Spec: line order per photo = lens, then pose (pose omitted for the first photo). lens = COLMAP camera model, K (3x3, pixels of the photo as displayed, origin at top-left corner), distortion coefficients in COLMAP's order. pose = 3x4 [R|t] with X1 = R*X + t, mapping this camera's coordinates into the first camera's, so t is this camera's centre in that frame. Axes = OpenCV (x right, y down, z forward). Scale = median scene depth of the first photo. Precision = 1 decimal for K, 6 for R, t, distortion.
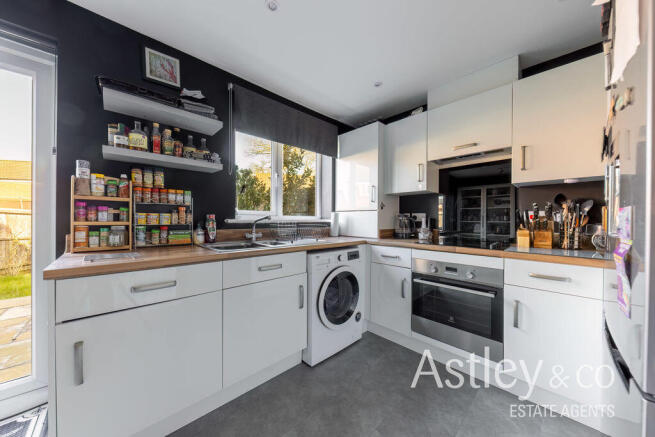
lens RADIAL K [[235.4, 0, 327.5], [0, 235.4, 218.5], [0, 0, 1]] dist [-0.000486, -0.000040]
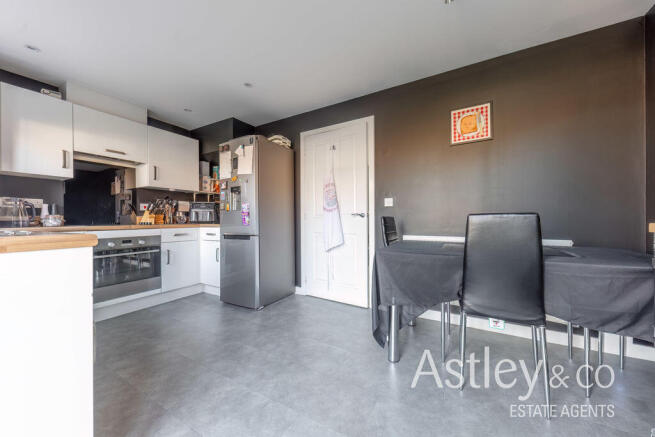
lens RADIAL K [[235.4, 0, 327.5], [0, 235.4, 218.5], [0, 0, 1]] dist [-0.000486, -0.000040]
pose [[-0.258357, -0.007694, 0.966019, -1.224830], [0.003116, 0.999956, 0.008798, 0.075255], [-0.966044, 0.005284, -0.258322, 0.224507]]
